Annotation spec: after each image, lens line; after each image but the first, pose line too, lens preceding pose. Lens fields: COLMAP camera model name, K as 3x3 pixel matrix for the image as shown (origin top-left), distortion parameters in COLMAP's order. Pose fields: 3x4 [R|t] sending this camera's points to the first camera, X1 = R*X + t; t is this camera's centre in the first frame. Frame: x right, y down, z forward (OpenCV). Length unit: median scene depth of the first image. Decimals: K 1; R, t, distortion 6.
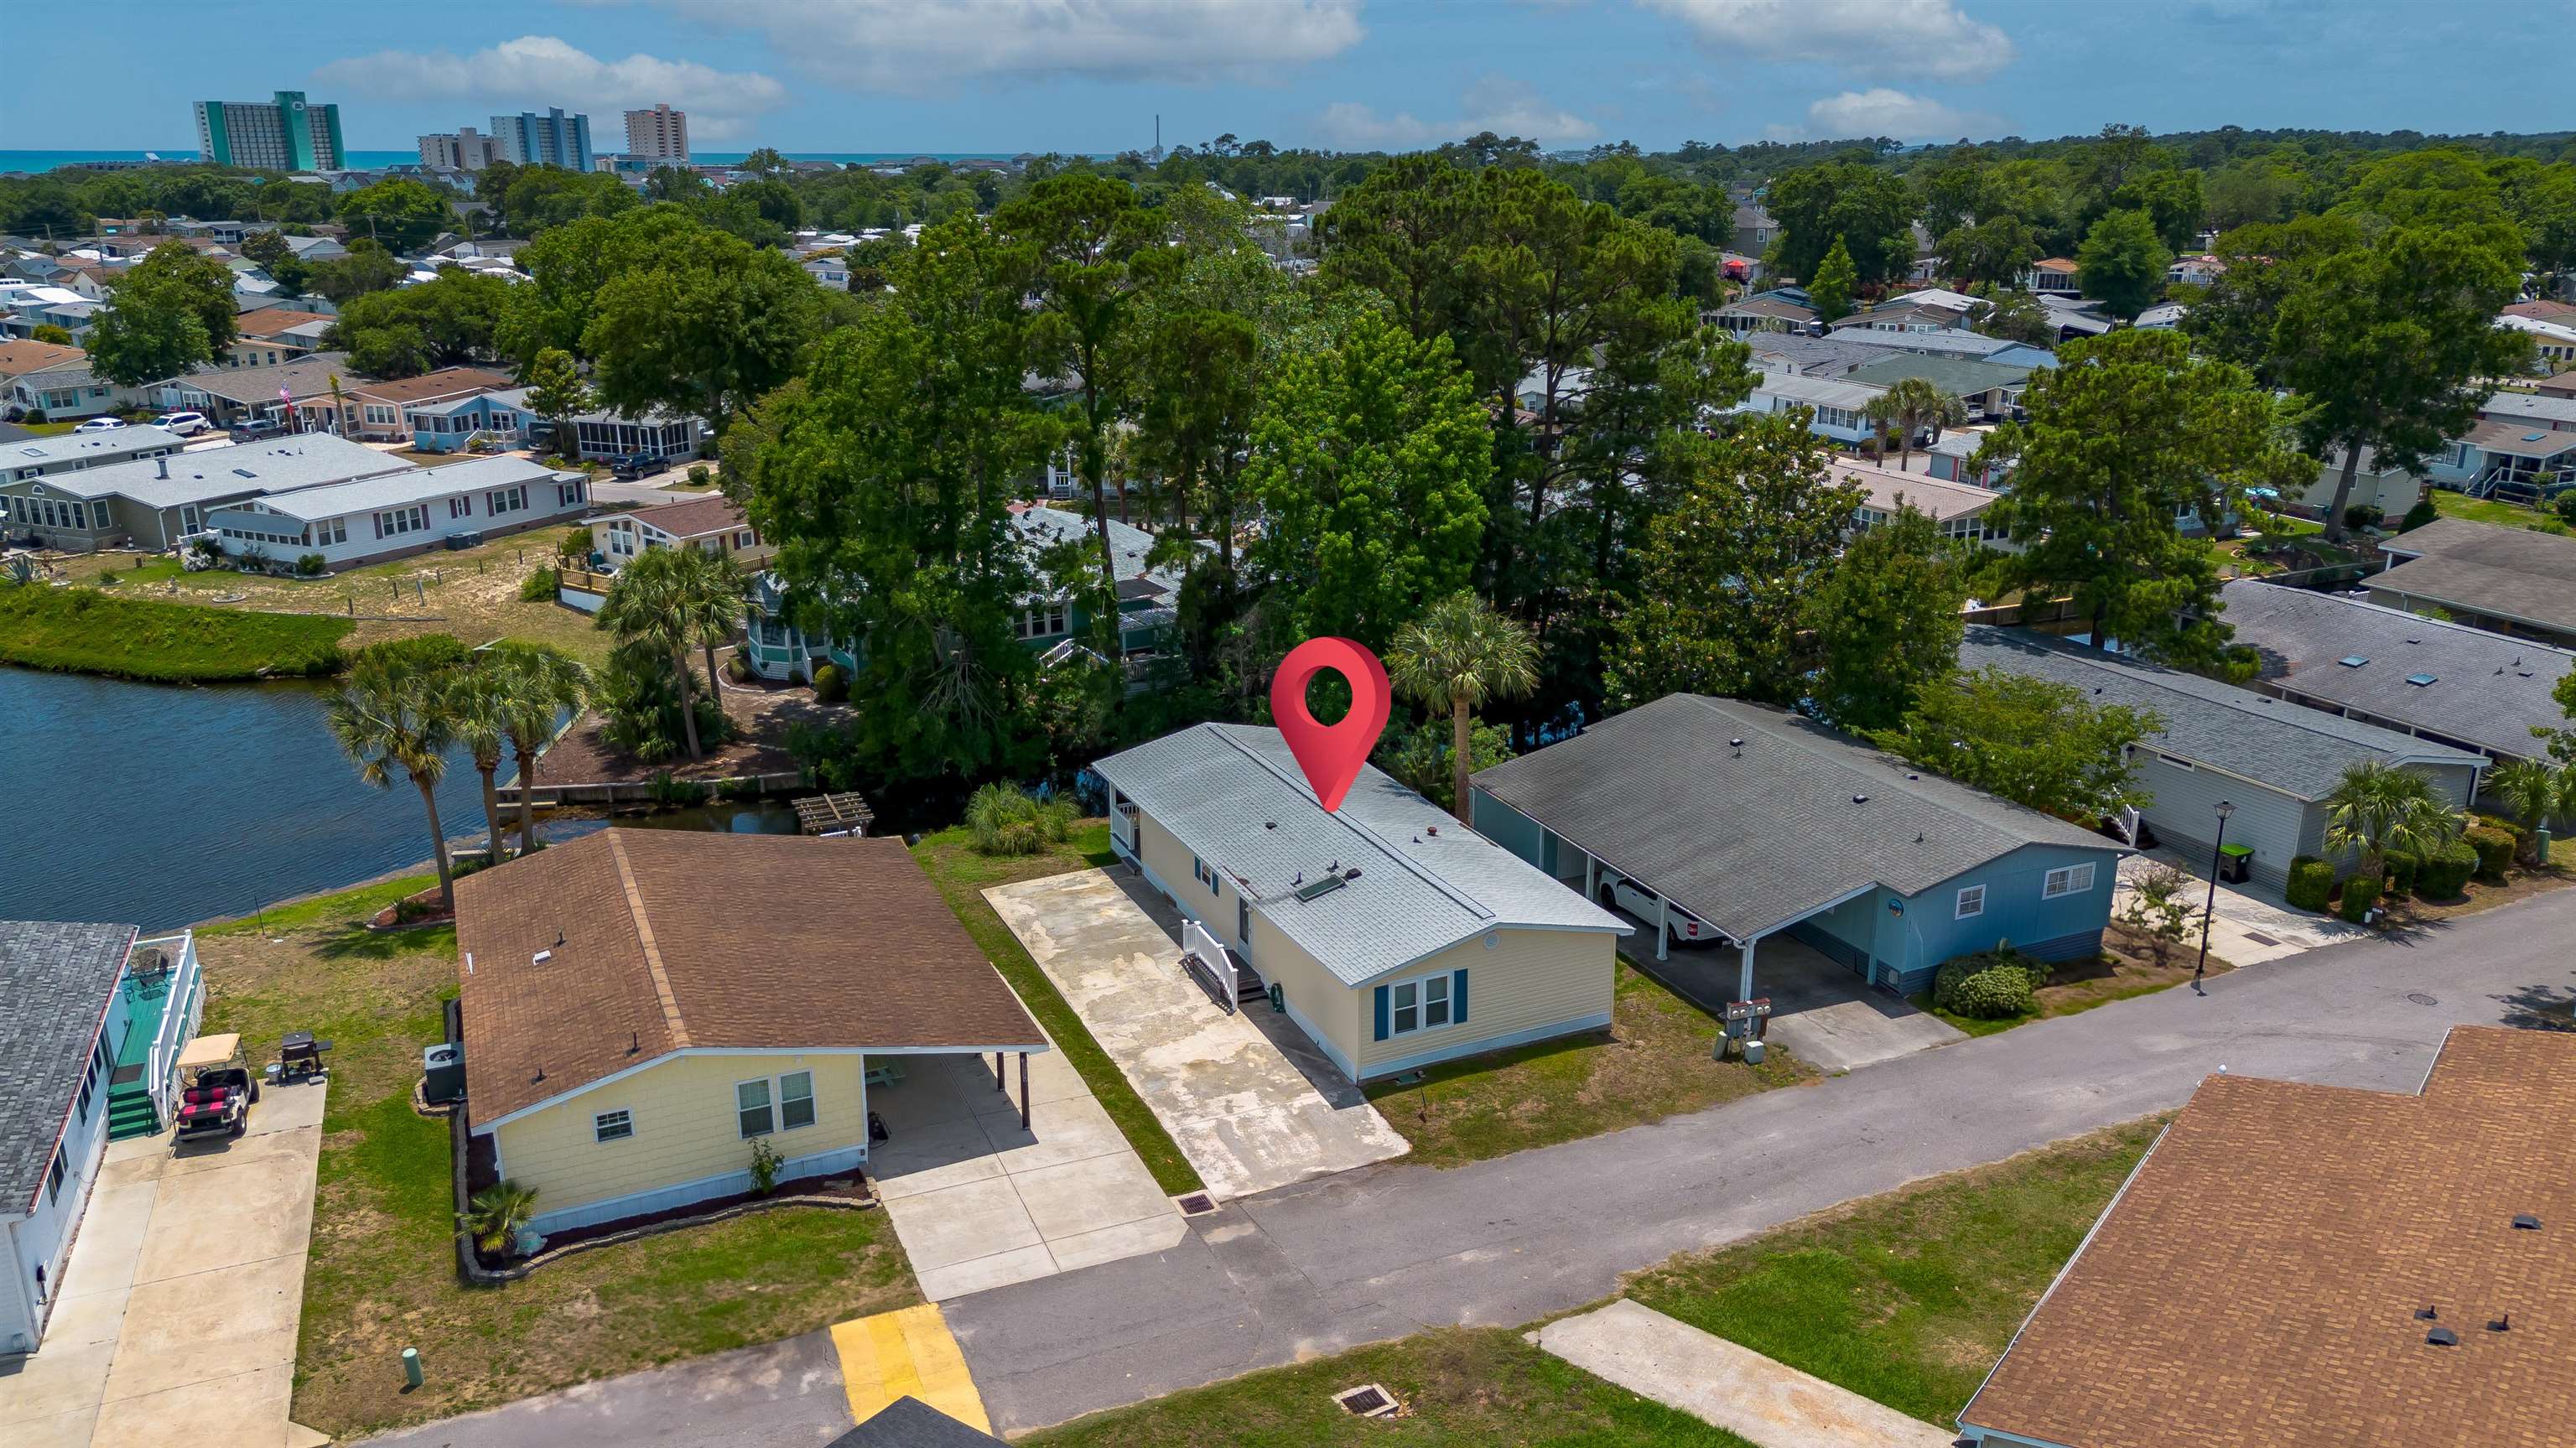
lens RADIAL K [[1814.8, 0, 1302.0], [0, 1814.8, 723.3], [0, 0, 1]] dist [0.057185, -0.059077]
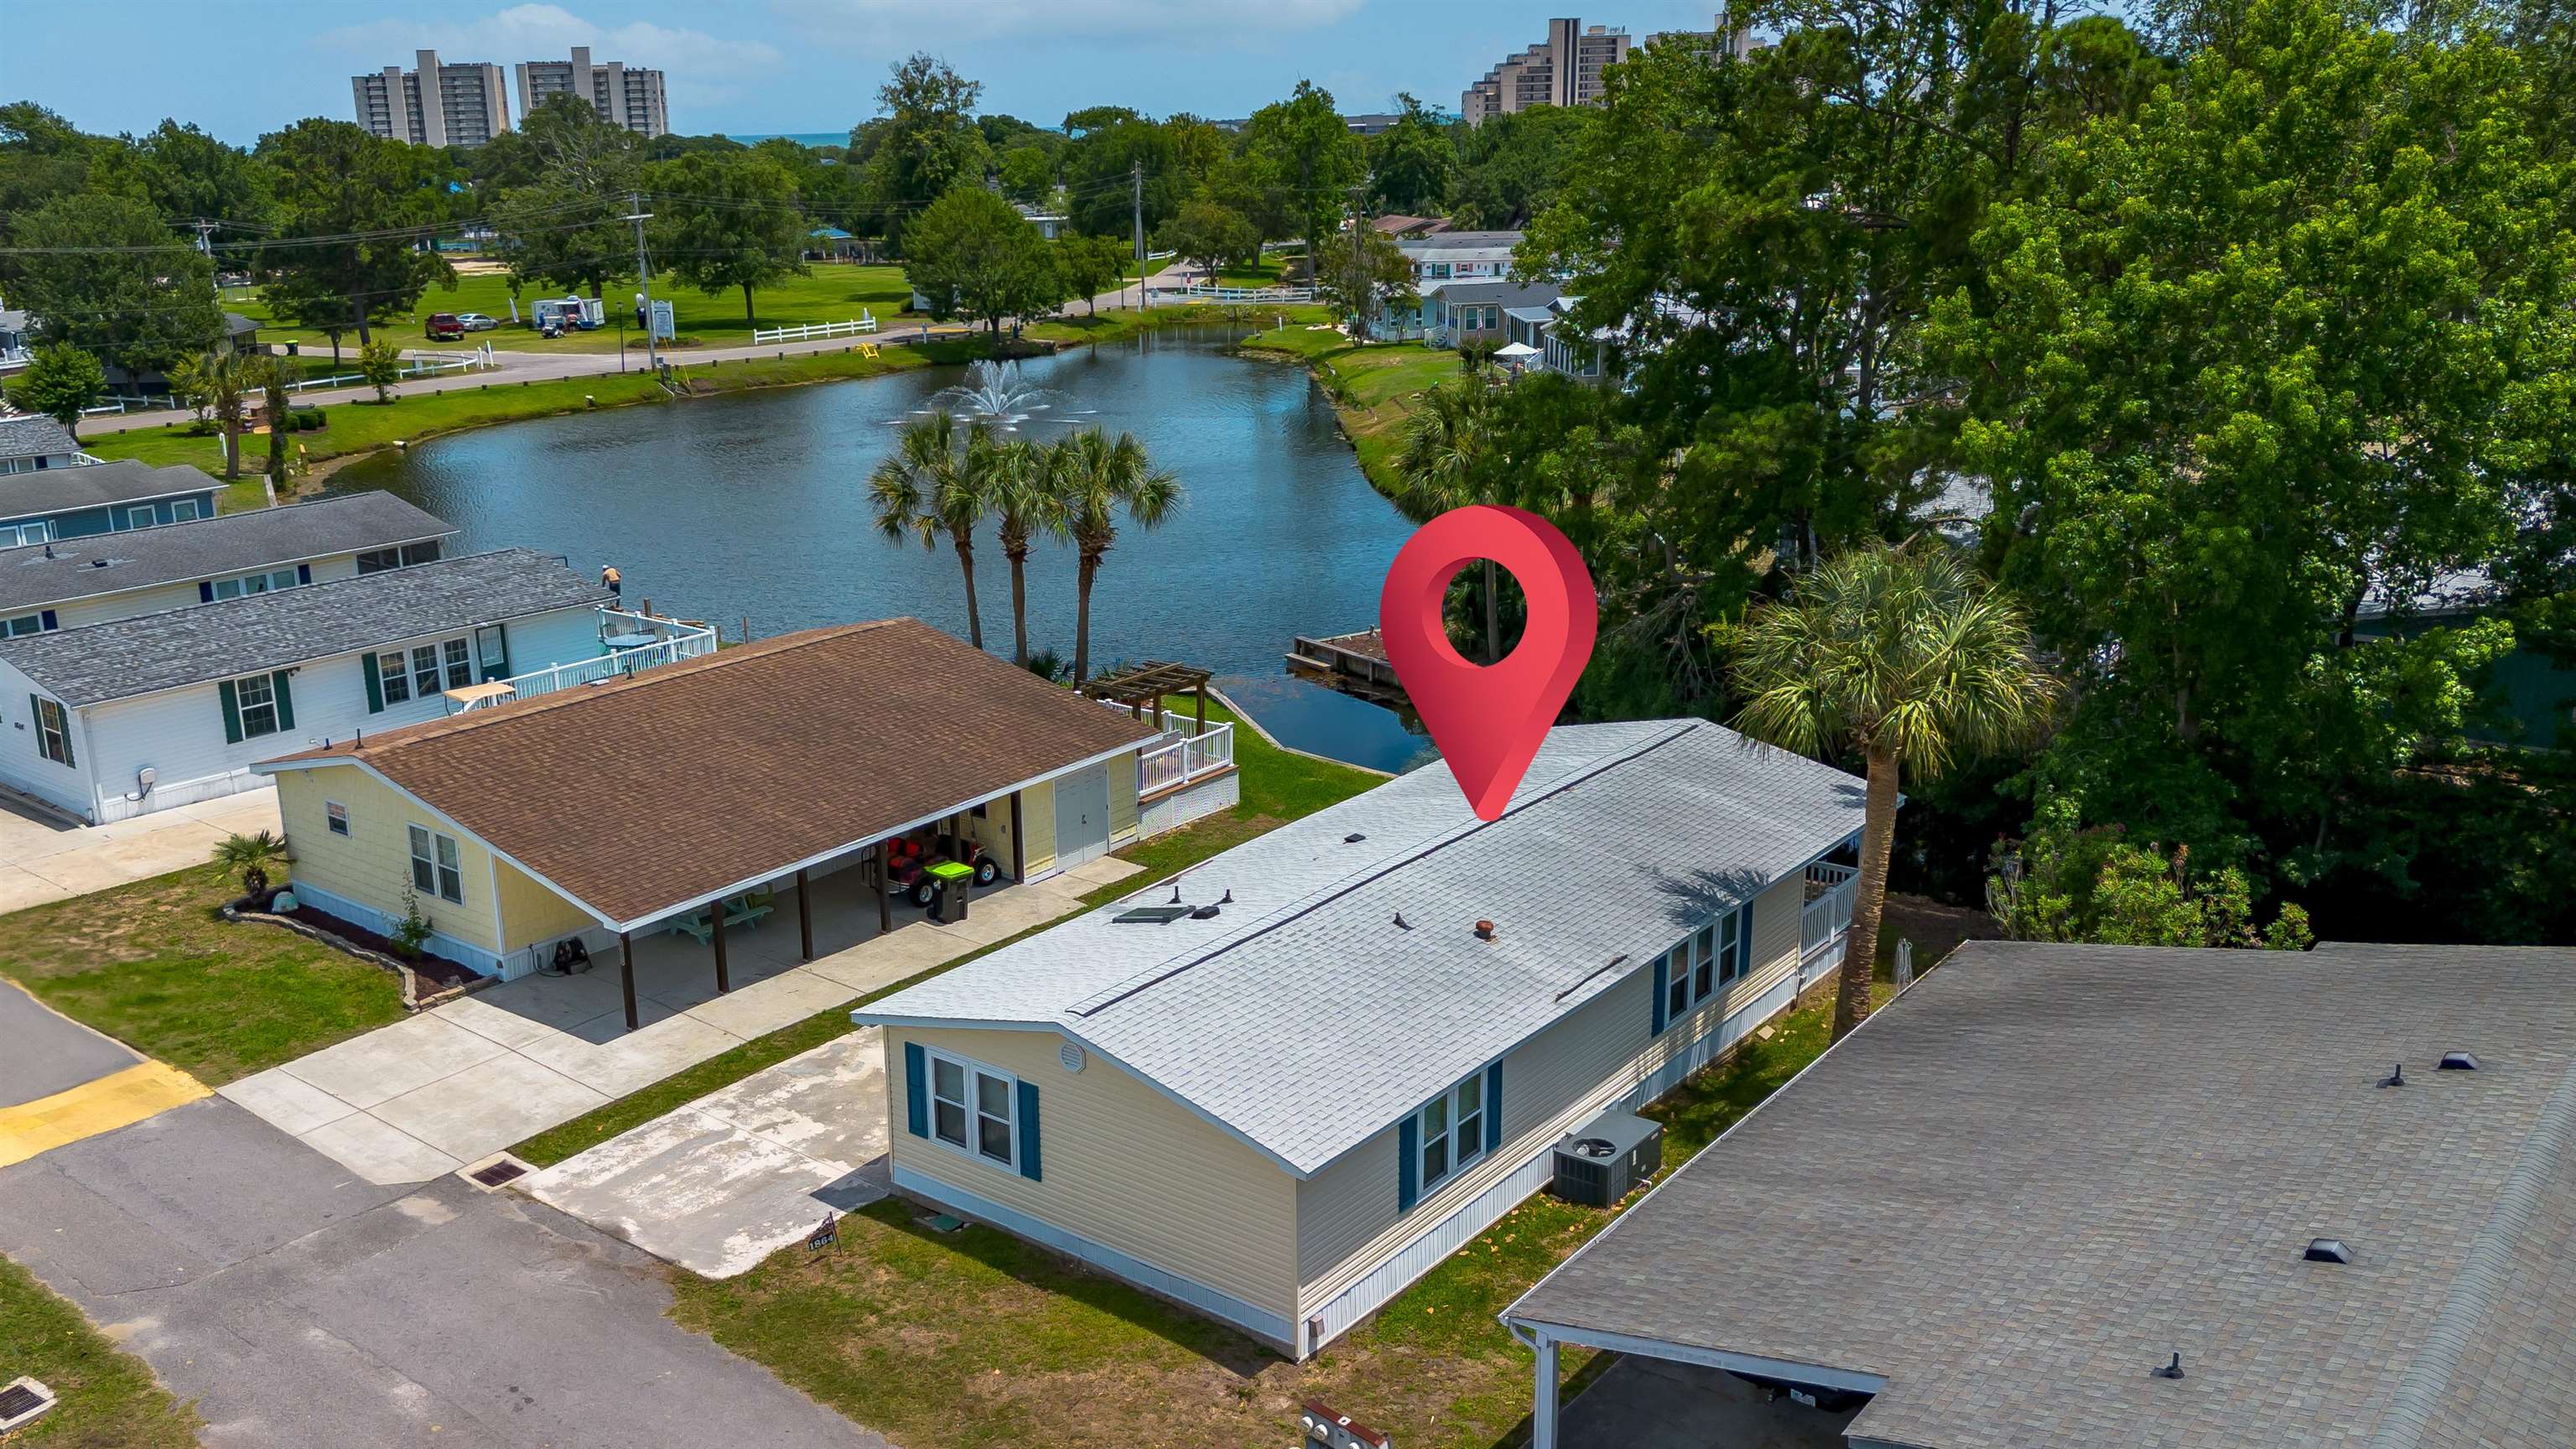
lens RADIAL K [[2139.2, 0, 1157.2], [0, 2139.2, 783.3], [0, 0, 1]] dist [0.071777, -0.114445]
pose [[0.426446, 0.253003, -0.868409, 0.660889], [-0.242767, 0.956872, 0.159561, -0.066962], [0.871326, 0.142776, 0.469475, 0.728098]]
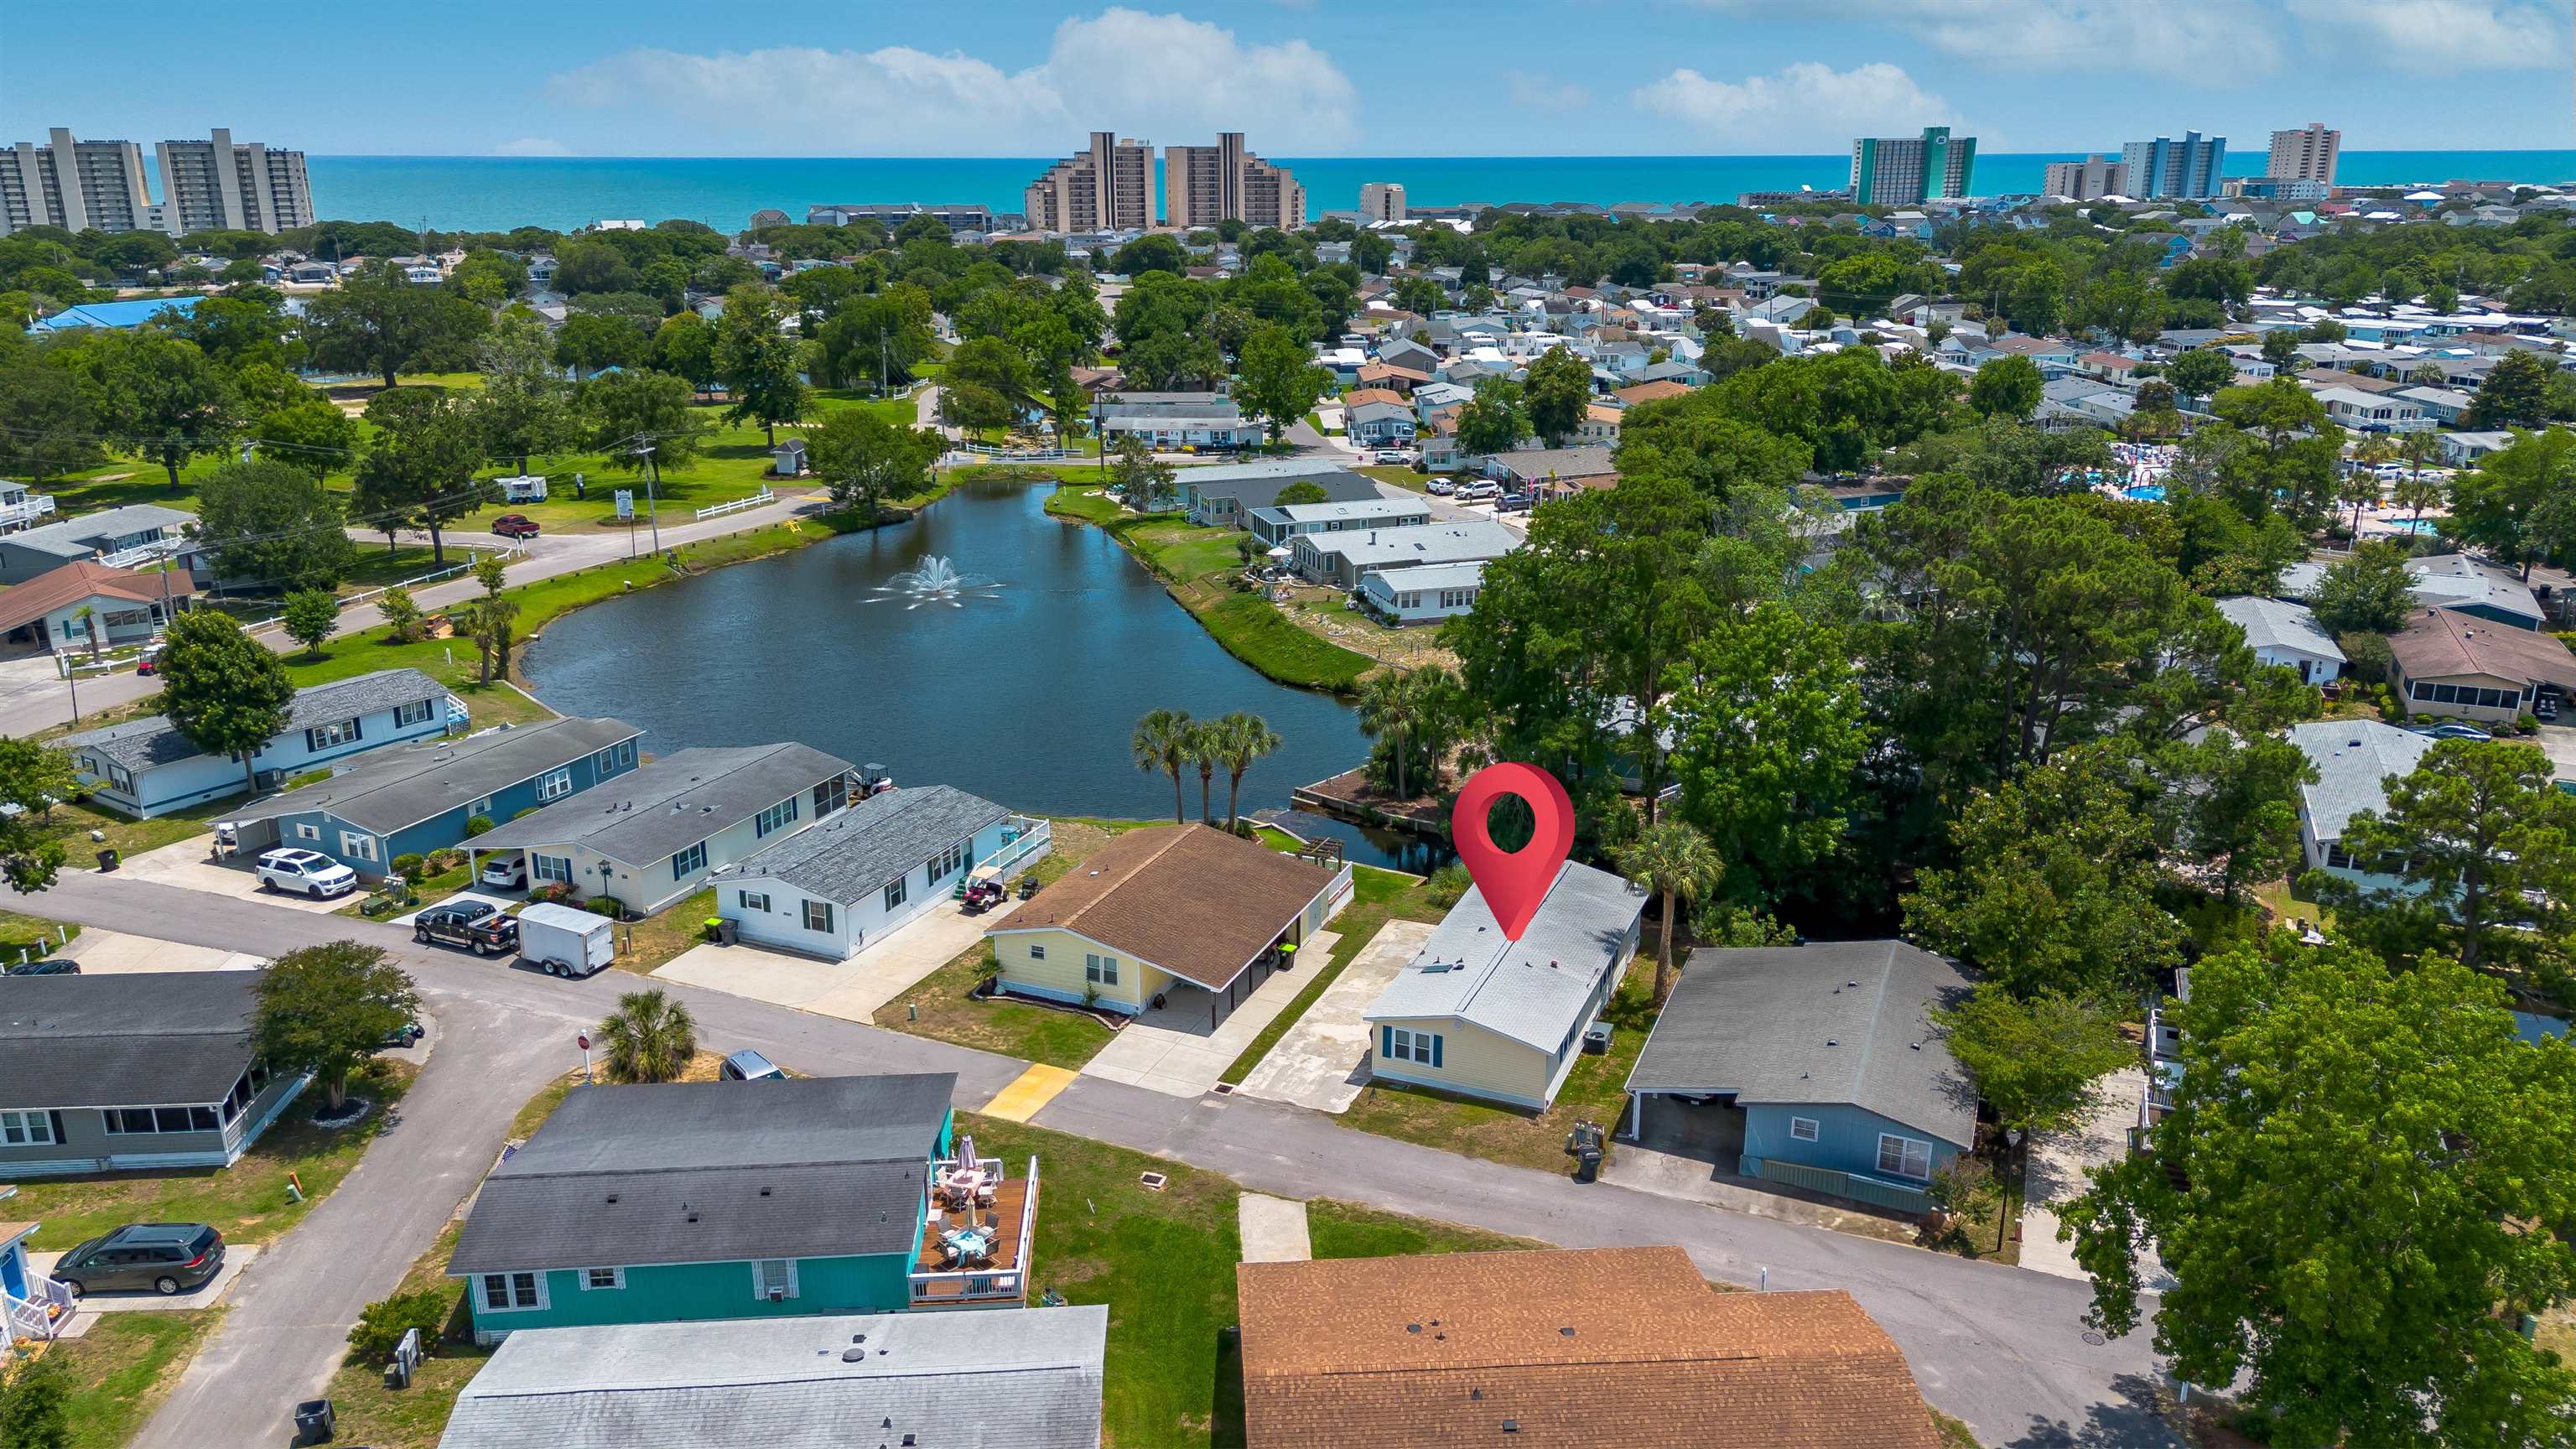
lens RADIAL K [[1814.9, 0, 1302.0], [0, 1814.9, 723.8], [0, 0, 1]] dist [0.057185, -0.059077]
pose [[0.677312, 0.216655, -0.703071, 1.133015], [-0.218248, 0.971807, 0.089215, -0.267768], [0.702578, 0.093018, 0.705501, -0.294430]]
